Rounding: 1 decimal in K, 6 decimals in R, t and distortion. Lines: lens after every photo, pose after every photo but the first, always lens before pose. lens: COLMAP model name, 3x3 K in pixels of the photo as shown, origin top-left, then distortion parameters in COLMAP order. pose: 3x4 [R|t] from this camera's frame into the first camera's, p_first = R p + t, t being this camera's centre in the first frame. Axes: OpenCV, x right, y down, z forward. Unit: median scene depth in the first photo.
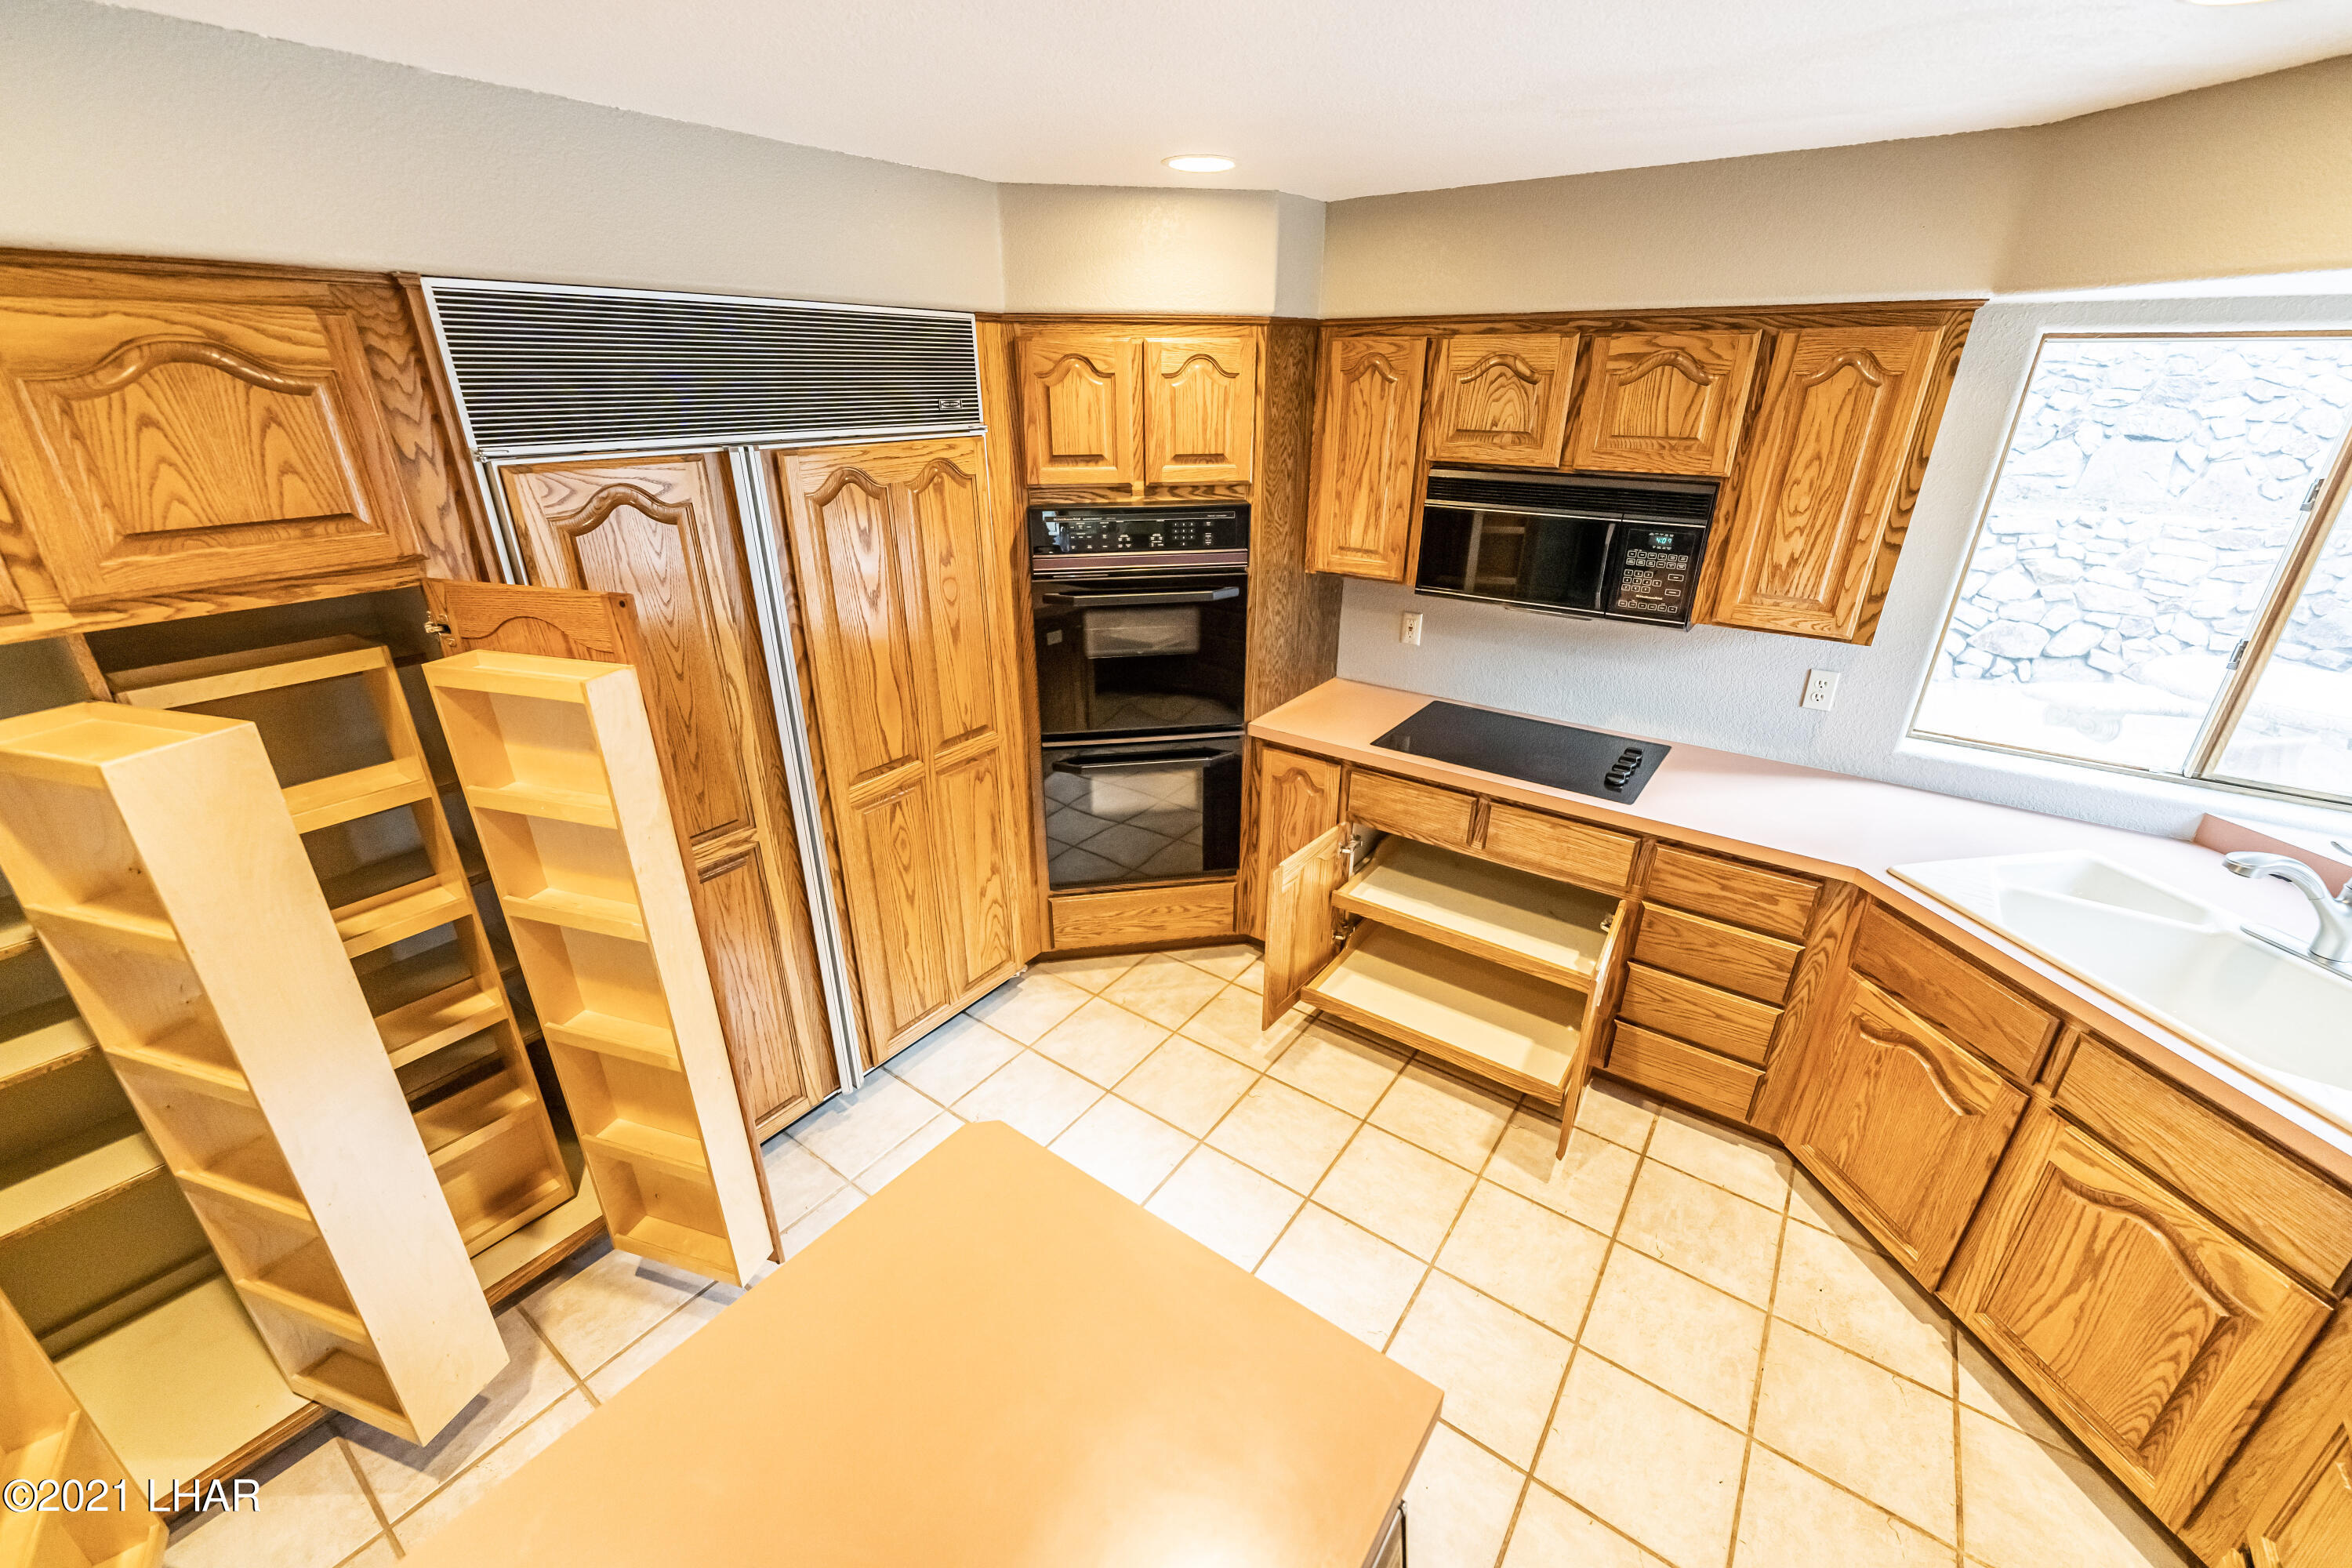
lens RADIAL K [[940.1, 0, 1169.4], [0, 940.1, 781.2], [0, 0, 1]] dist [0.002032, -0.000109]
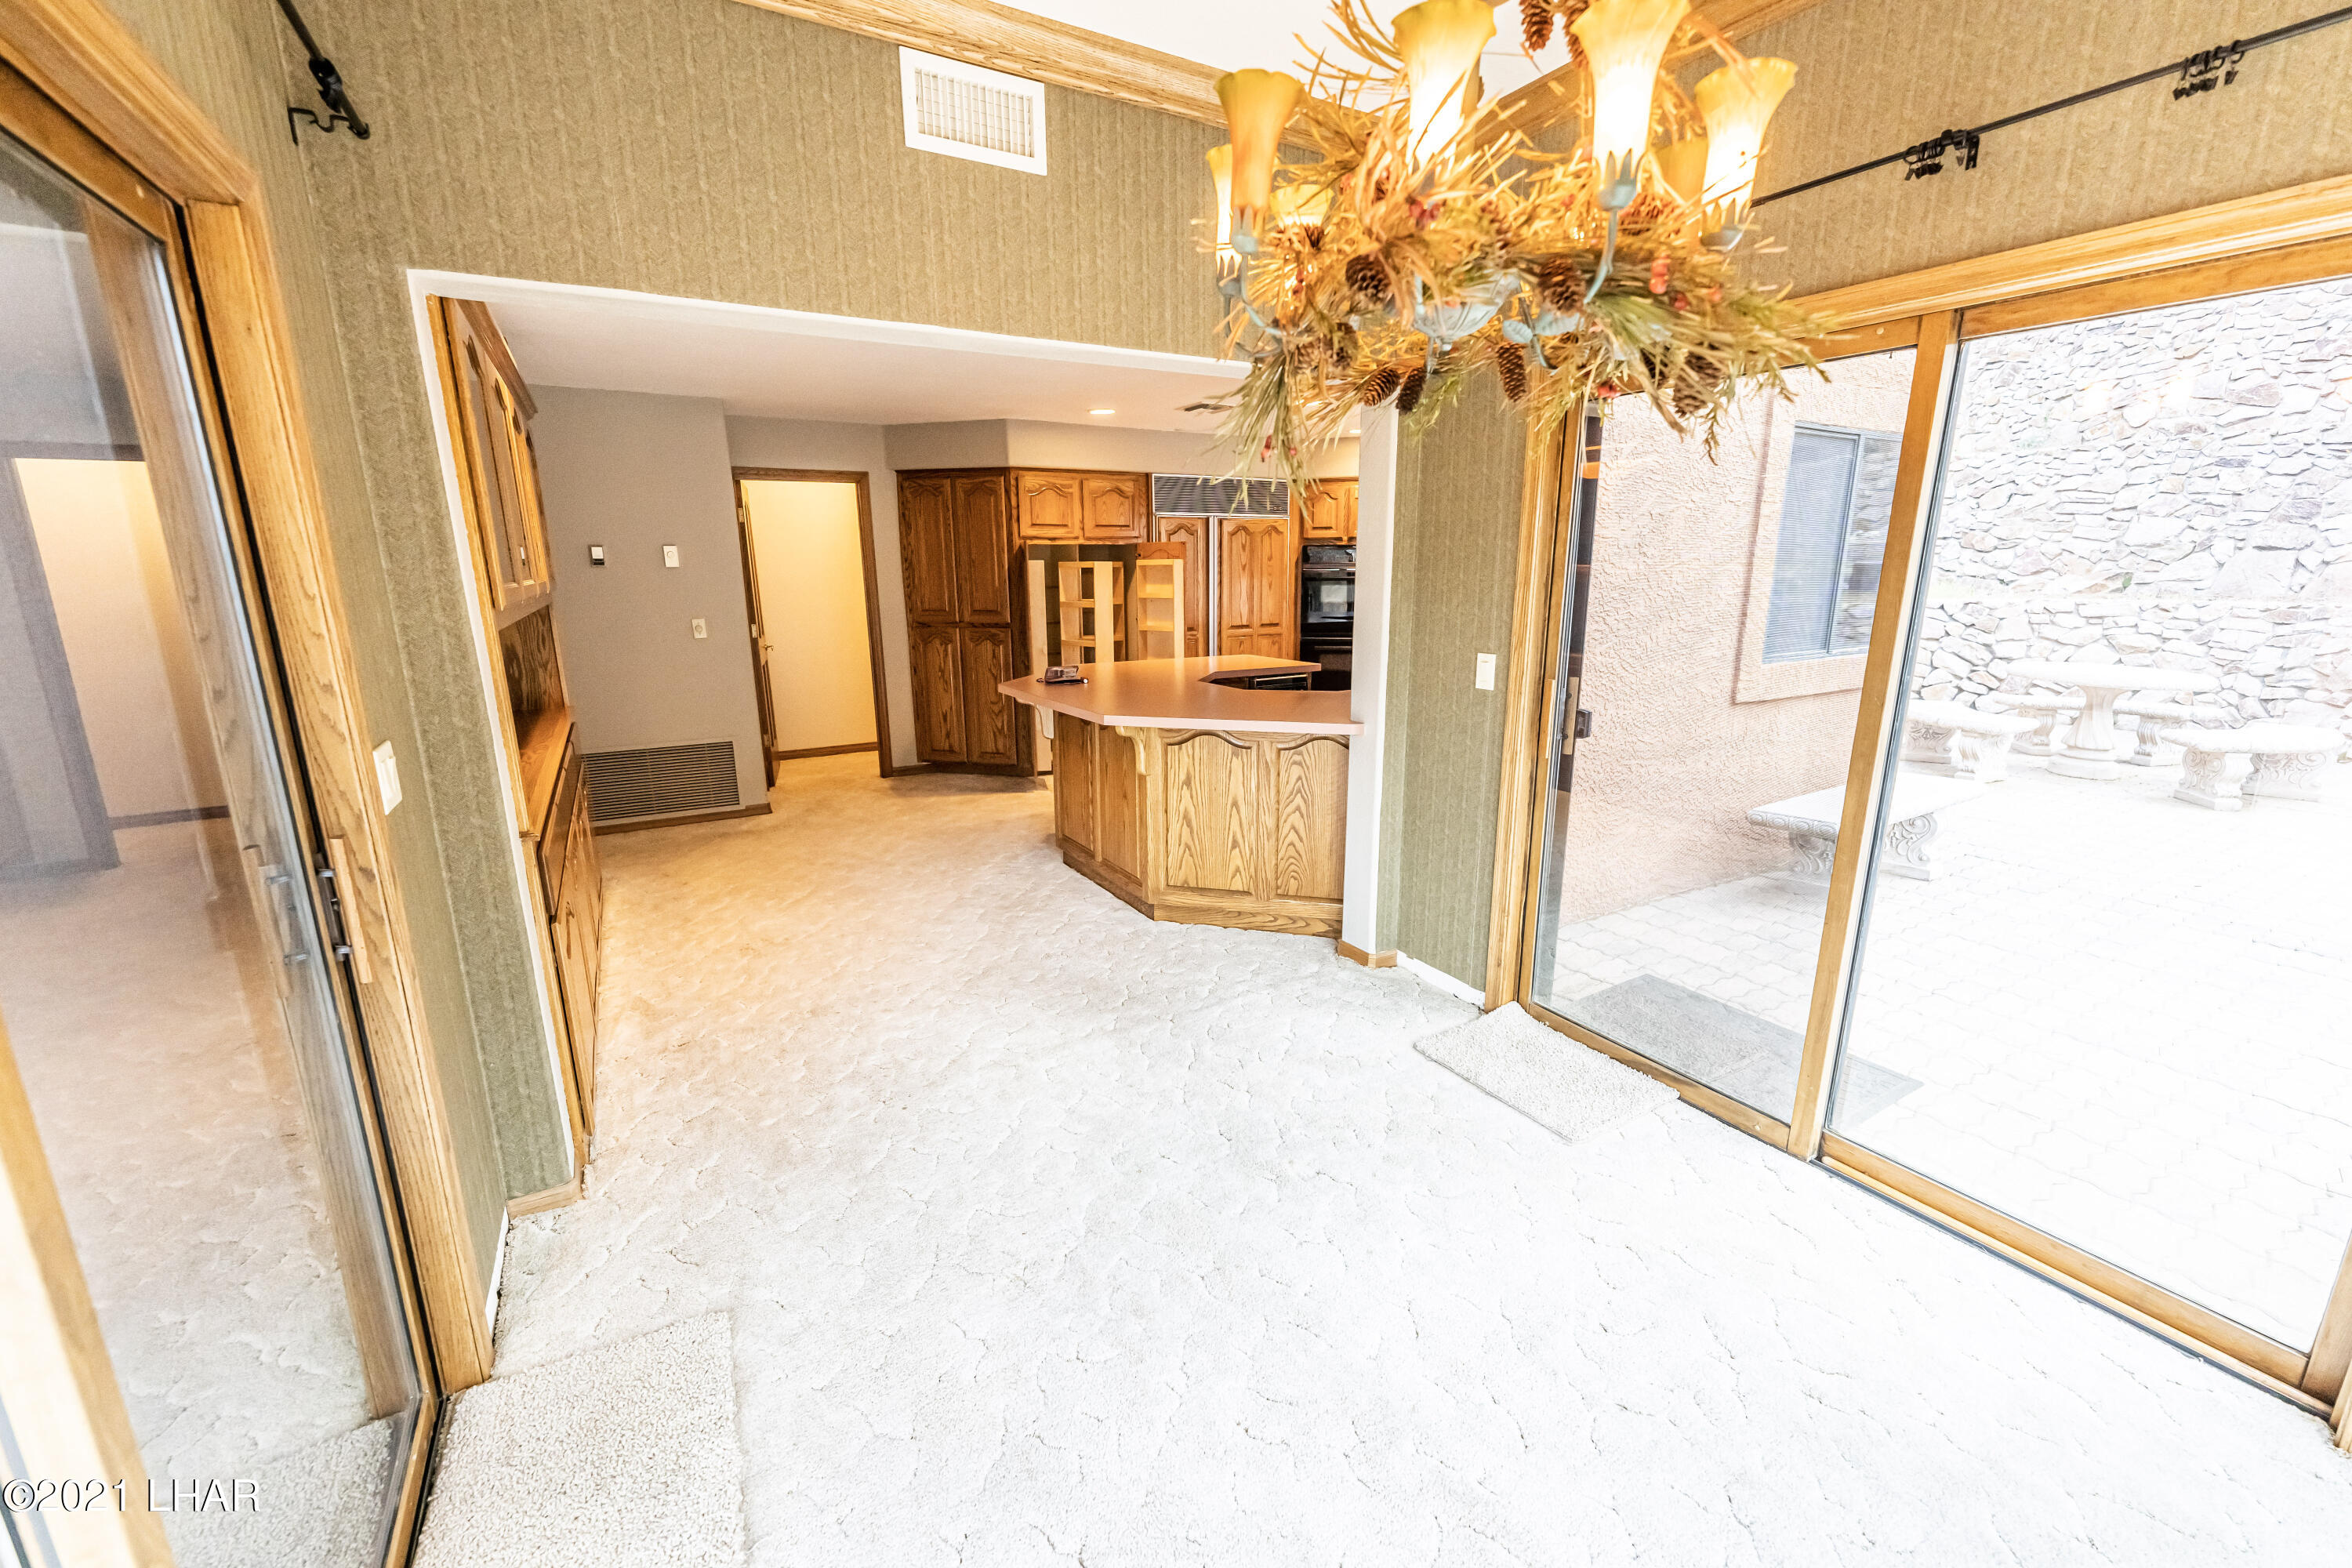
lens RADIAL K [[940.1, 0, 1171.2], [0, 940.1, 778.3], [0, 0, 1]] dist [0.002032, -0.000109]
pose [[0.915966, 0.080382, -0.393123, 0.671240], [-0.149950, 0.977318, -0.149547, 0.894238], [0.372186, 0.195929, 0.907243, -1.596171]]
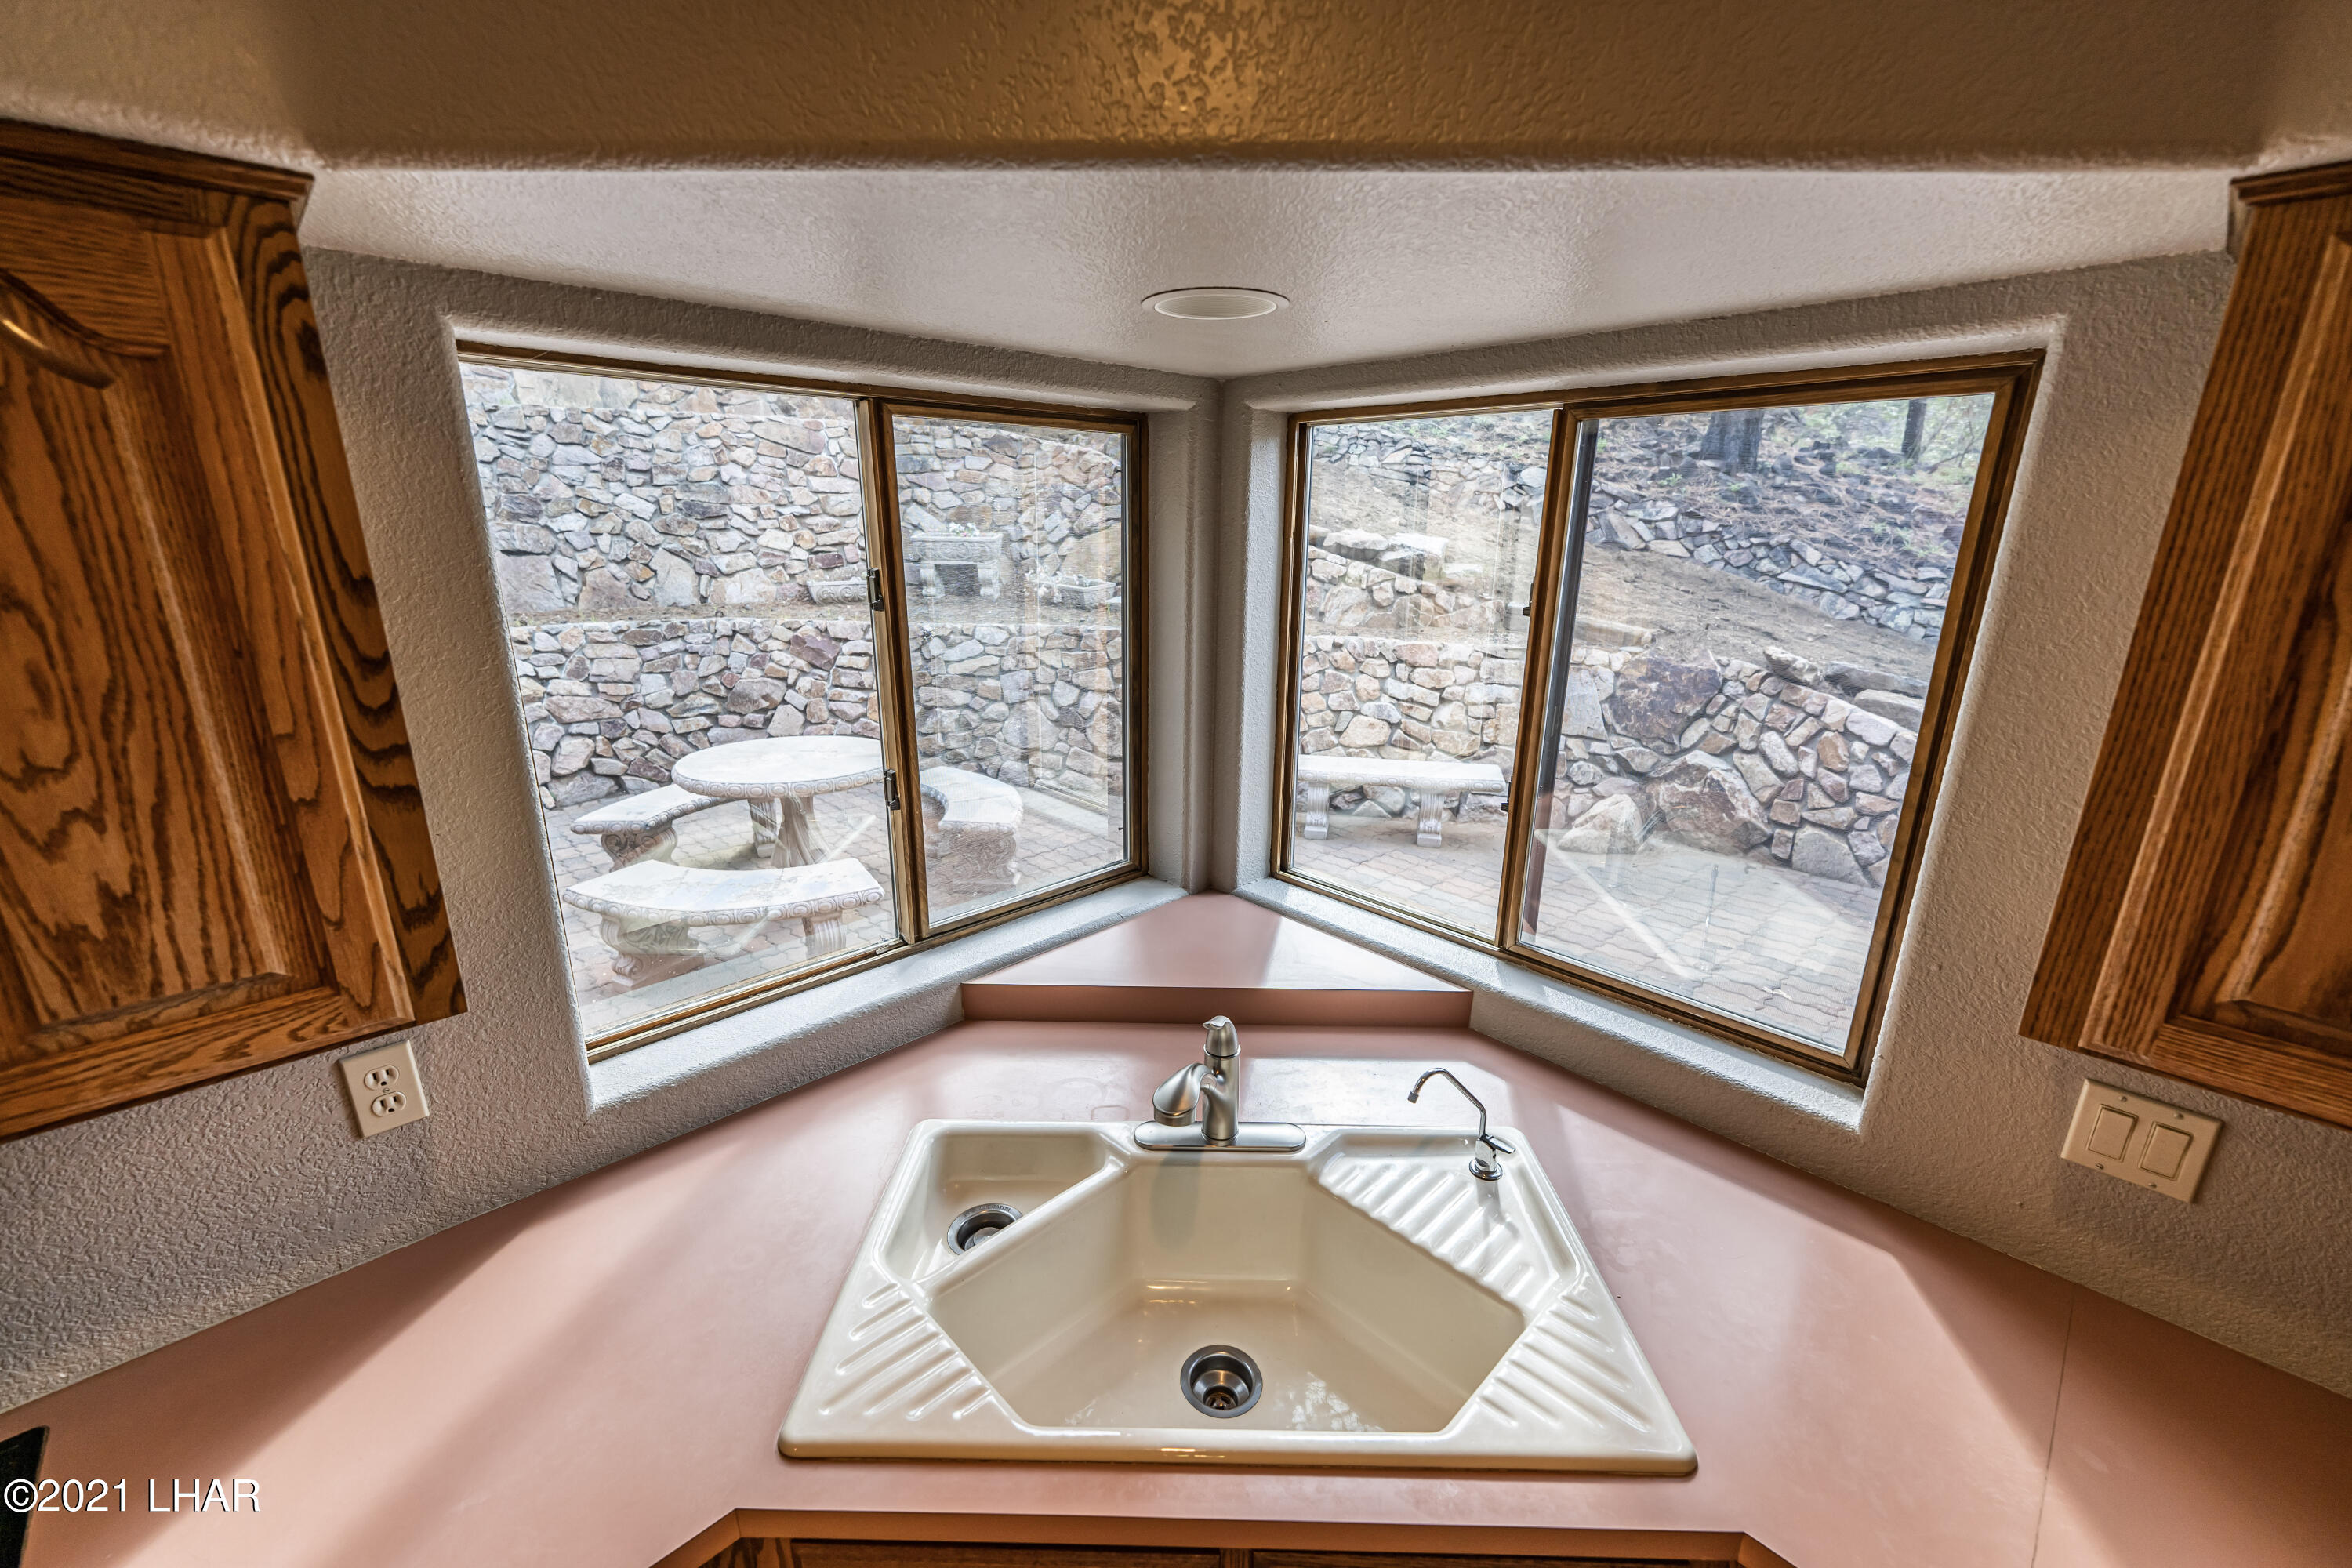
lens RADIAL K [[940.1, 0, 1170.8], [0, 940.1, 778.7], [0, 0, 1]] dist [0.002032, -0.000109]
pose [[0.175904, -0.270670, 0.946465, 0.395205], [0.388358, 0.902555, 0.185935, -0.177613], [-0.904564, 0.334860, 0.263880, 0.523015]]
